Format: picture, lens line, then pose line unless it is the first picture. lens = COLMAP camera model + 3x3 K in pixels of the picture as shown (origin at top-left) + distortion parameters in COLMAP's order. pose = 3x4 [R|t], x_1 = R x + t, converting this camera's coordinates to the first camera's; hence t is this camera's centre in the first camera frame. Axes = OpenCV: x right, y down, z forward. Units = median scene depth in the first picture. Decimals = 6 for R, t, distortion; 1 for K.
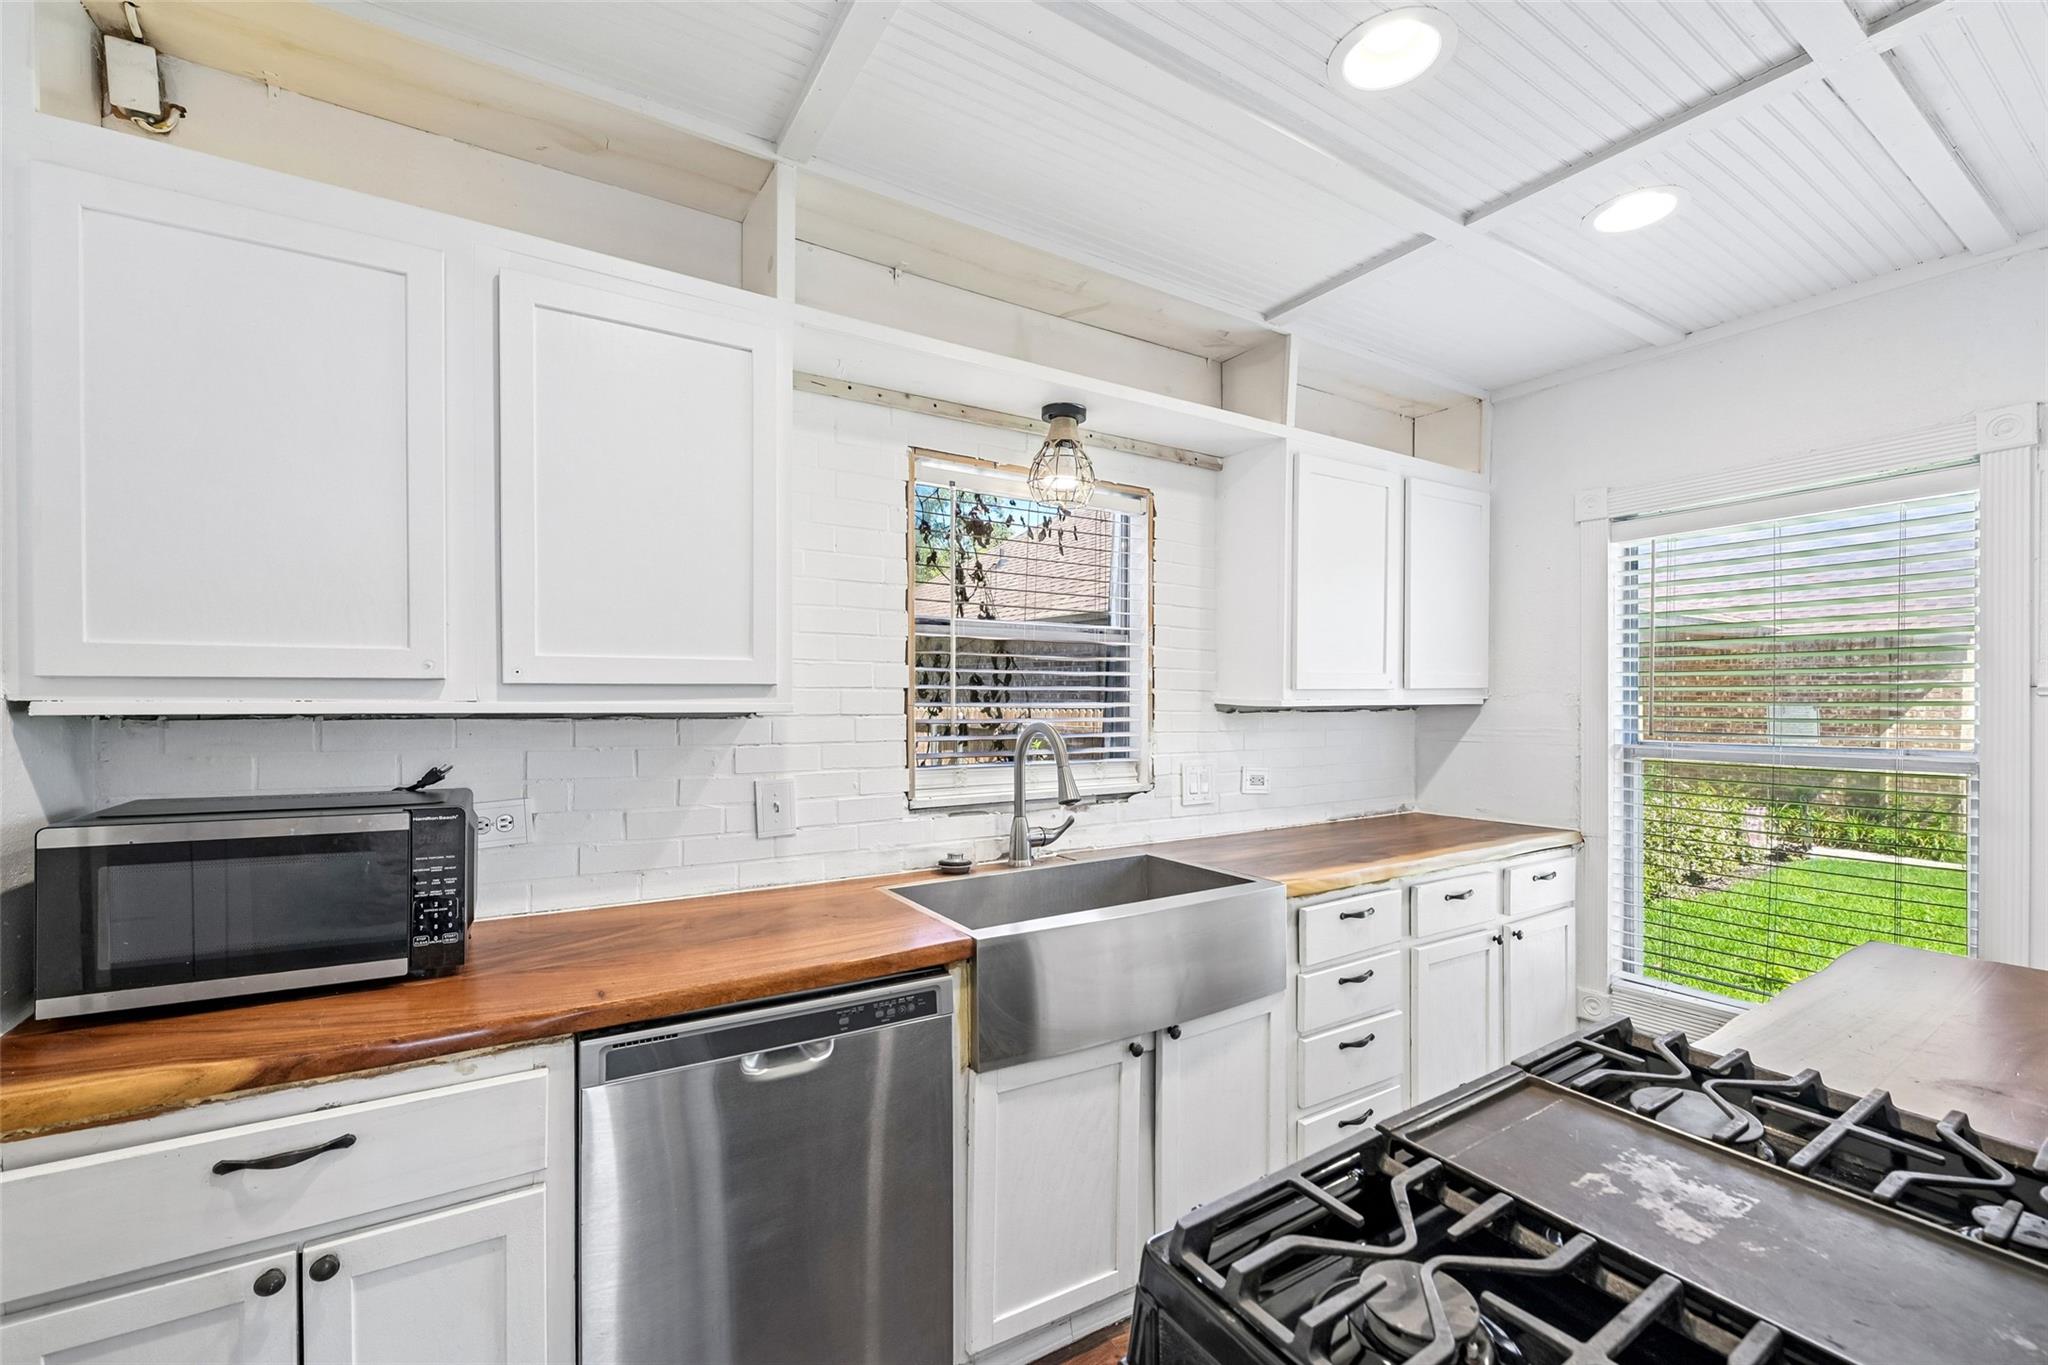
lens RADIAL K [[841.3, 0, 1016.4], [0, 841.3, 687.1], [0, 0, 1]] dist [-0.012314, 0.000529]
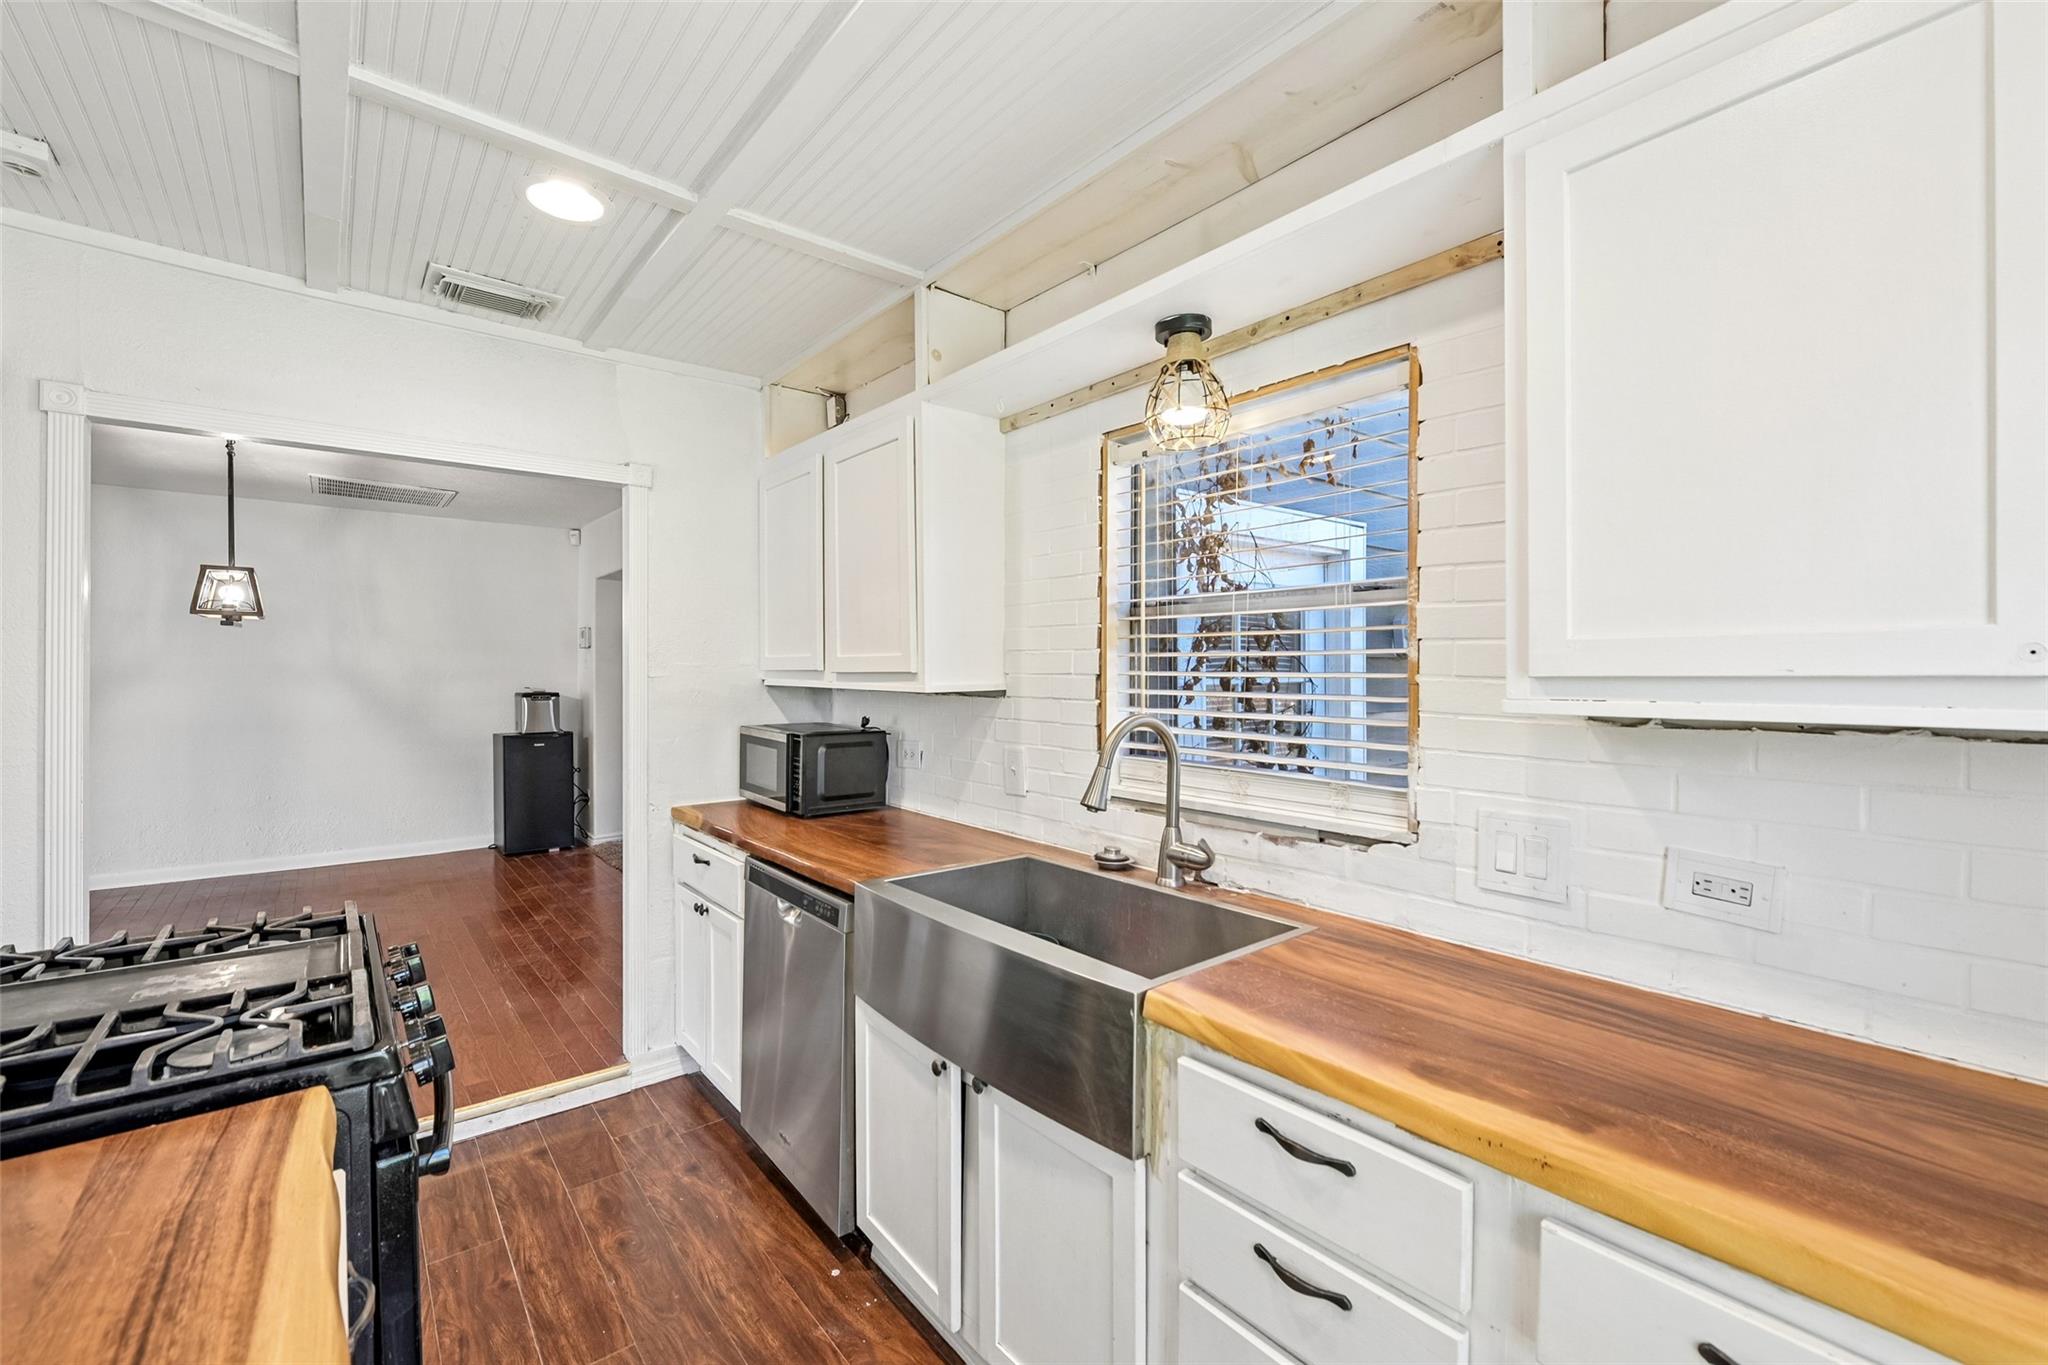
lens RADIAL K [[841.3, 0, 1030.3], [0, 841.3, 674.4], [0, 0, 1]] dist [-0.012314, 0.000529]
pose [[0.145509, -0.000895, -0.989356, 0.777557], [0.003666, 0.999993, -0.000366, 0.001097], [0.989350, -0.003574, 0.145512, 0.701395]]
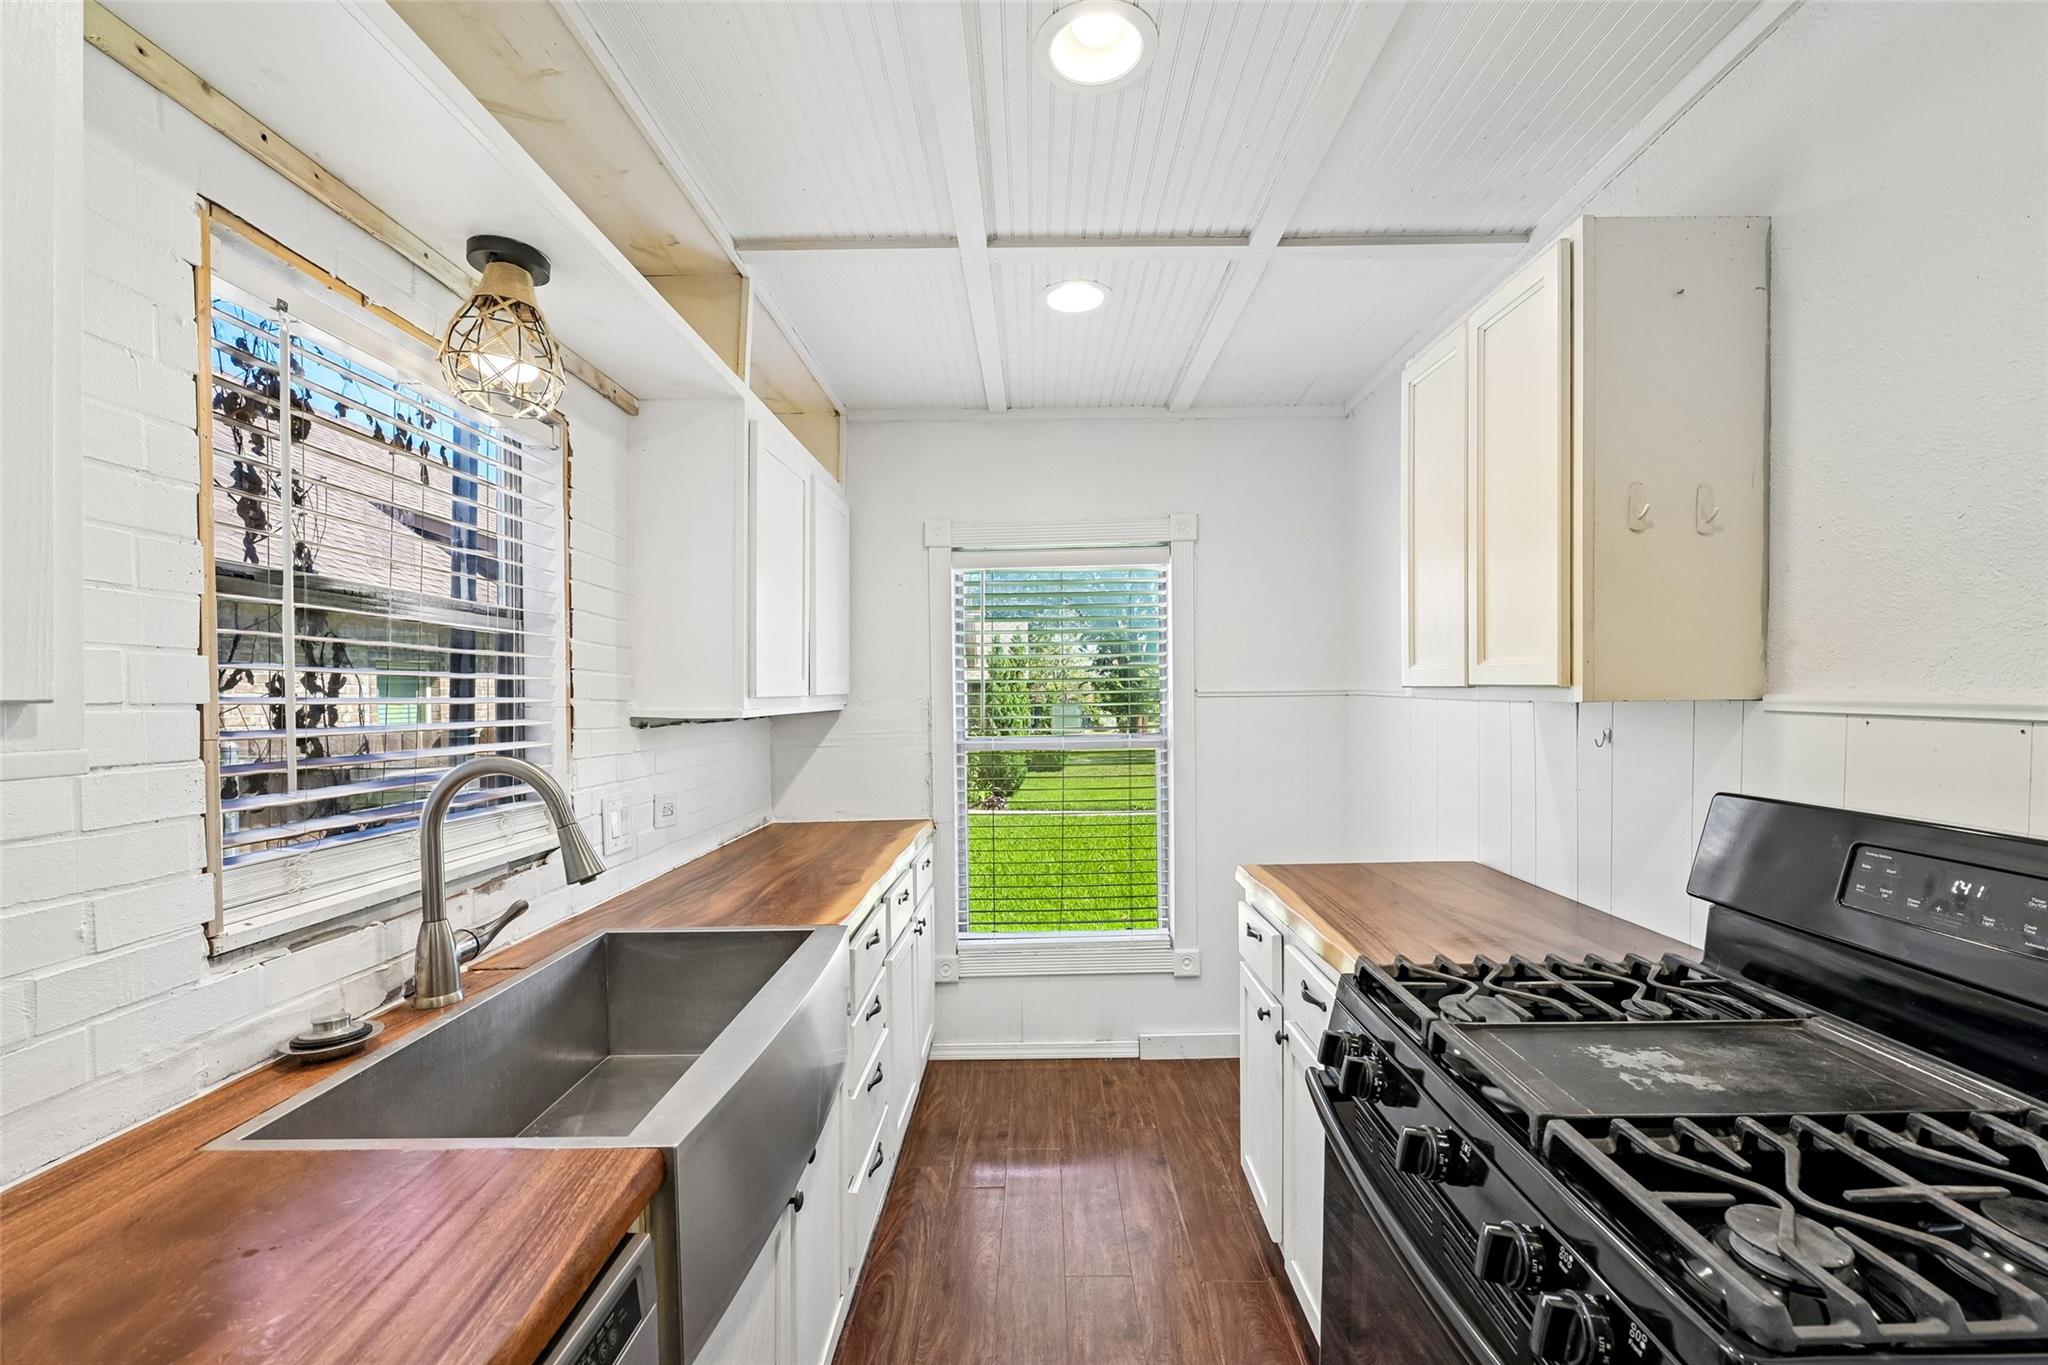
lens RADIAL K [[841.3, 0, 1031.8], [0, 841.3, 697.1], [0, 0, 1]] dist [-0.012314, 0.000529]
pose [[0.527094, -0.009979, 0.849748, -0.256112], [0.004996, 0.999950, 0.008644, -0.003364], [-0.849792, -0.000311, 0.527118, 0.324158]]
